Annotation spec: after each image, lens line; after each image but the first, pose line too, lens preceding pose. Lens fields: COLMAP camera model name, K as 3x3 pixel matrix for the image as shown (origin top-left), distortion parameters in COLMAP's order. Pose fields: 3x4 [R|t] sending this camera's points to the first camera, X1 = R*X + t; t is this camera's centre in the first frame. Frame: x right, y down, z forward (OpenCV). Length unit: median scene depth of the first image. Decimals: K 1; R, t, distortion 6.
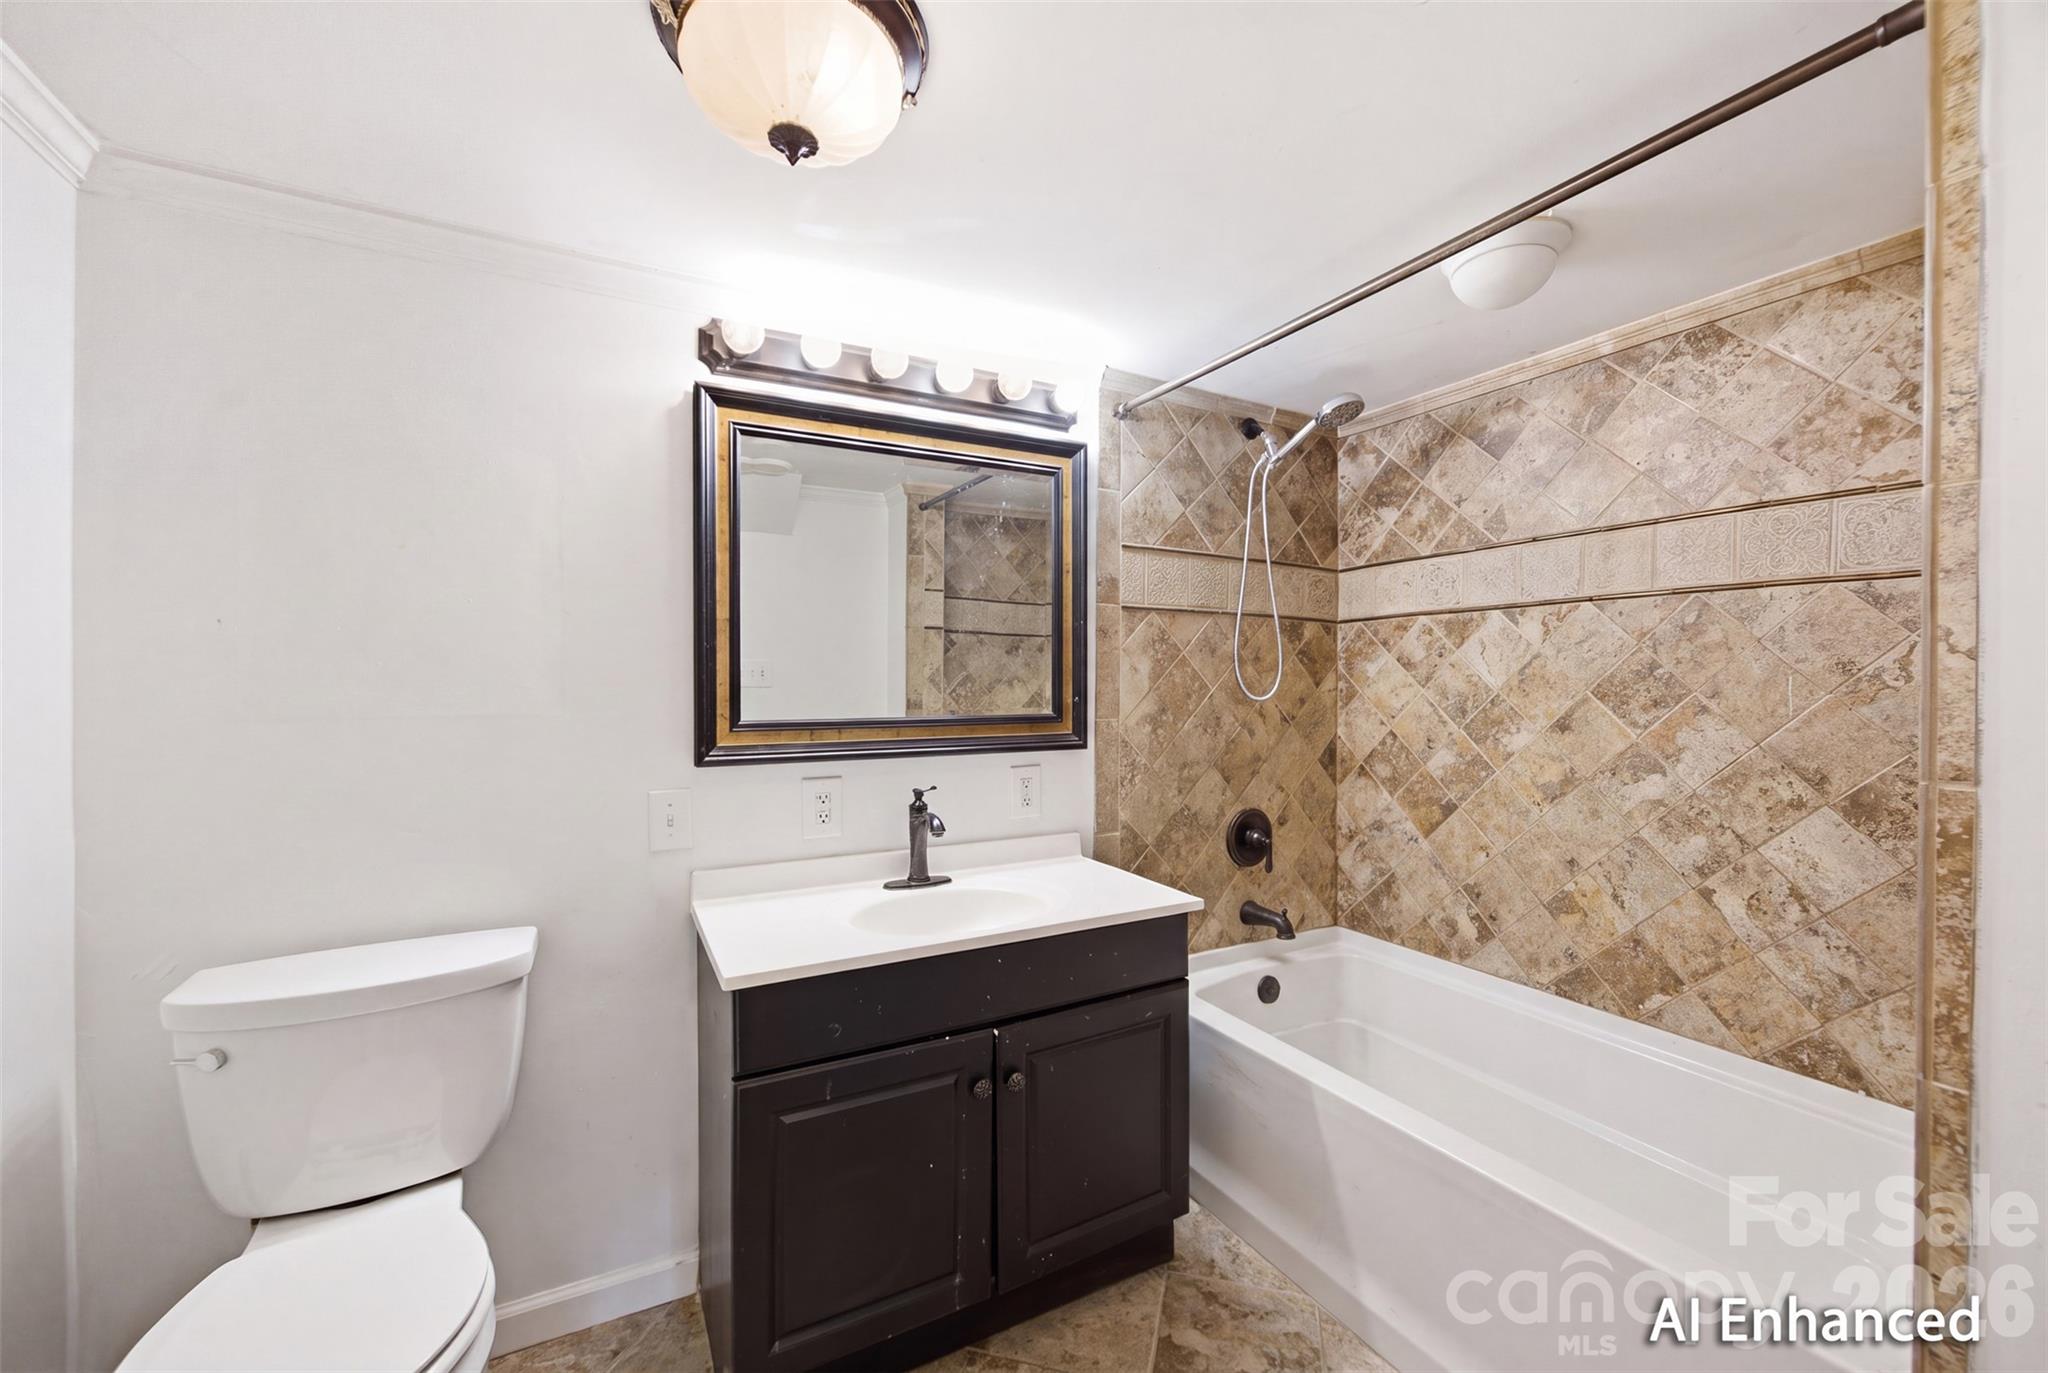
lens RADIAL K [[802.5, 0, 1020.3], [0, 802.5, 681.4], [0, 0, 1]] dist [-0.000132, -0.000029]
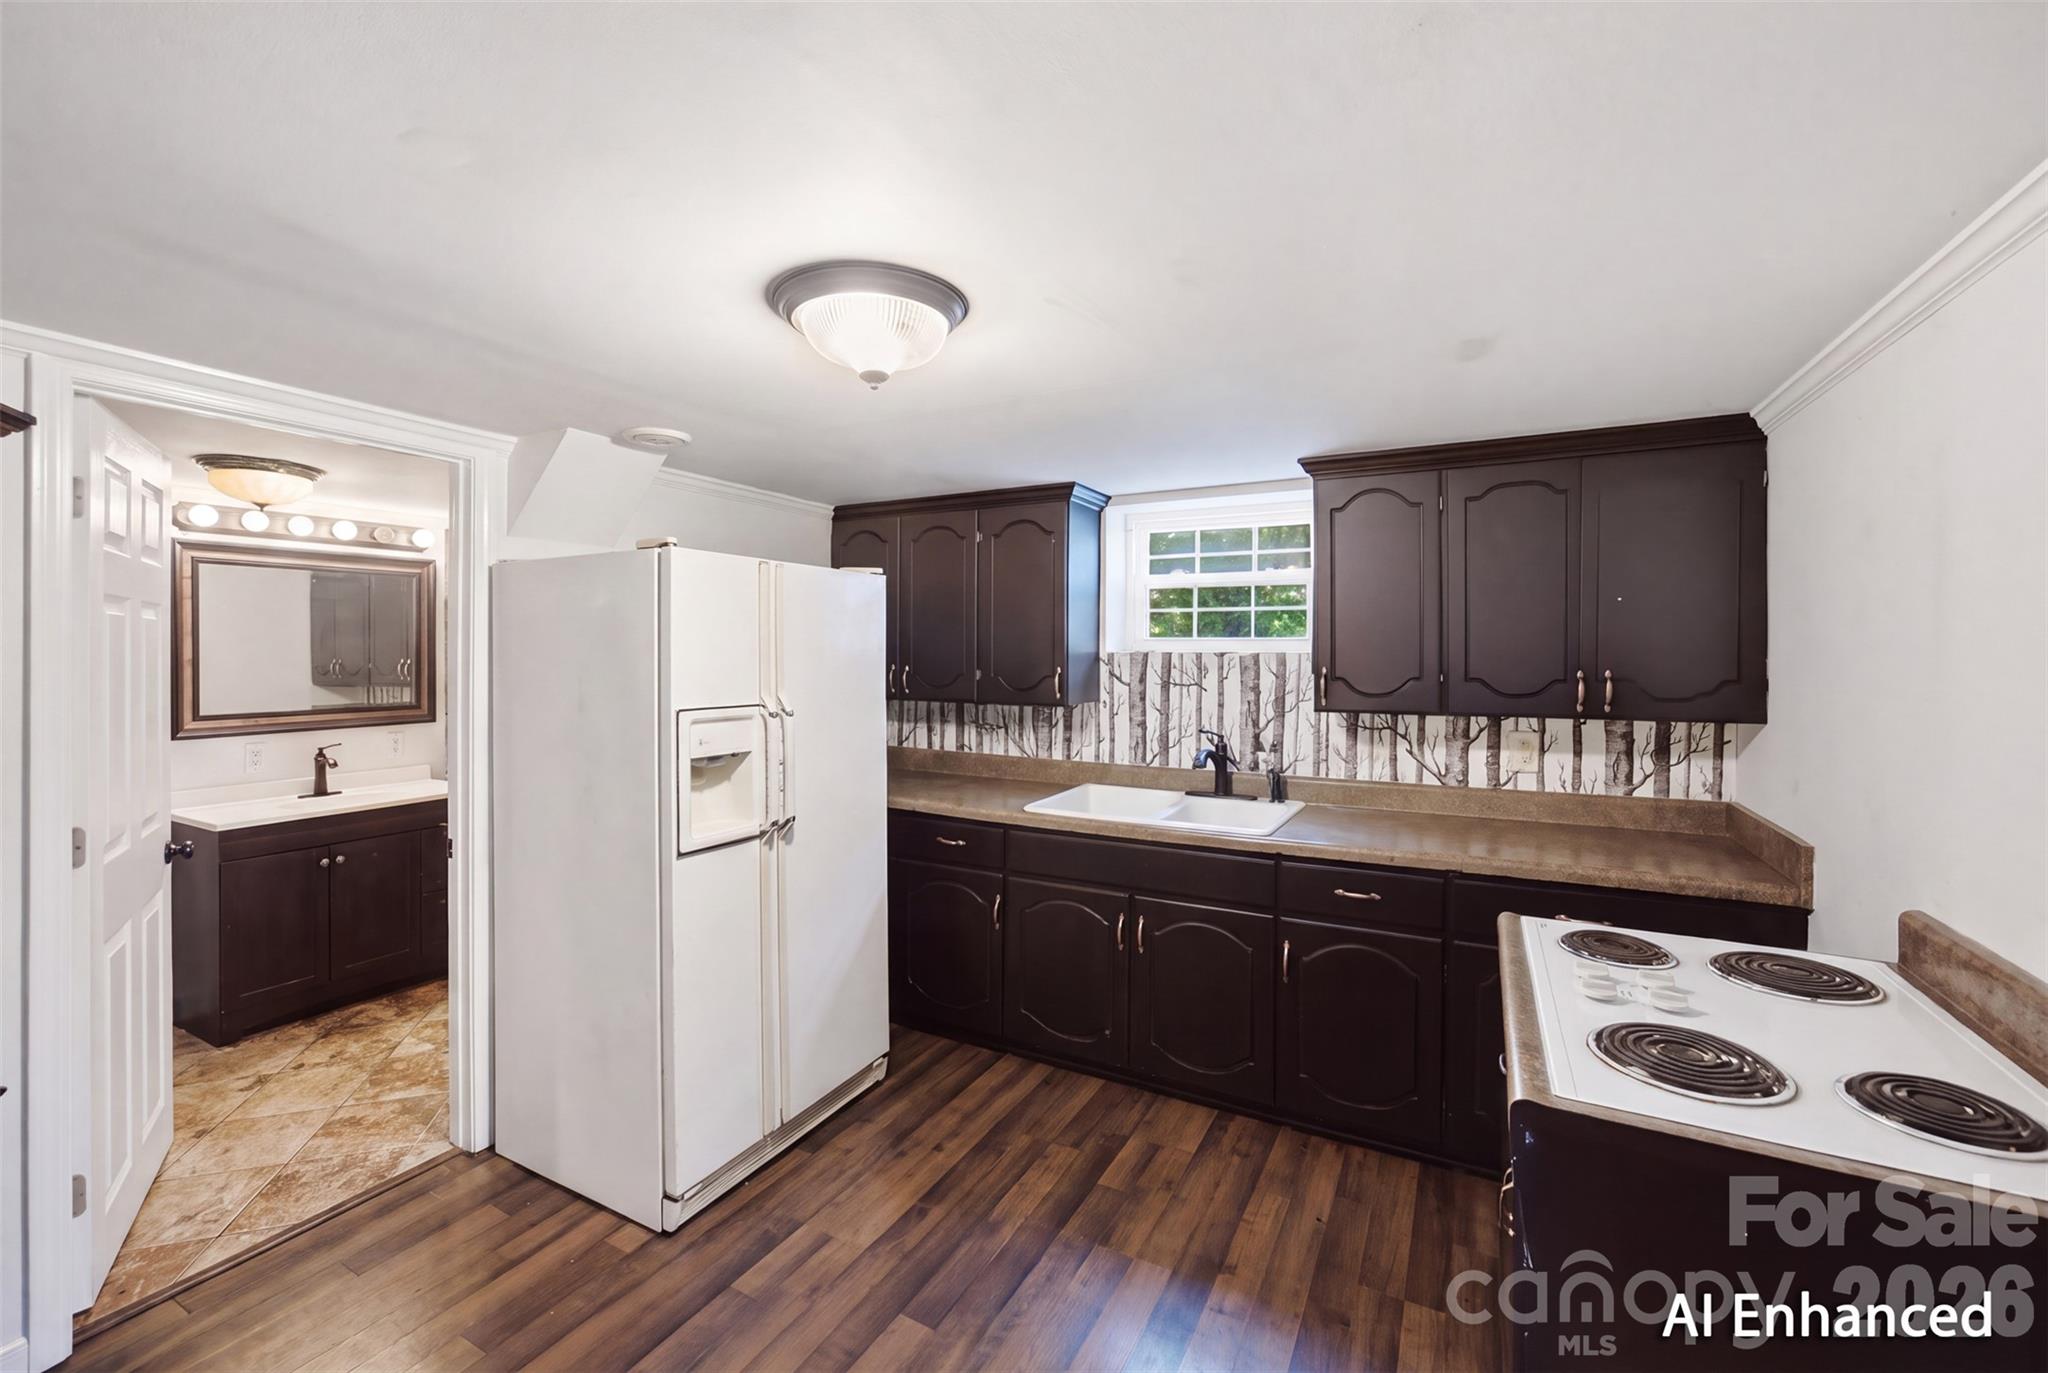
lens RADIAL K [[831.0, 0, 1021.3], [0, 831.0, 652.4], [0, 0, 1]] dist [-0.000711, 0.000016]
pose [[0.834549, 0.001442, 0.550932, 0.184030], [-0.001081, 0.999999, -0.000980, -0.093783], [-0.550933, 0.000222, 0.834549, -1.642525]]
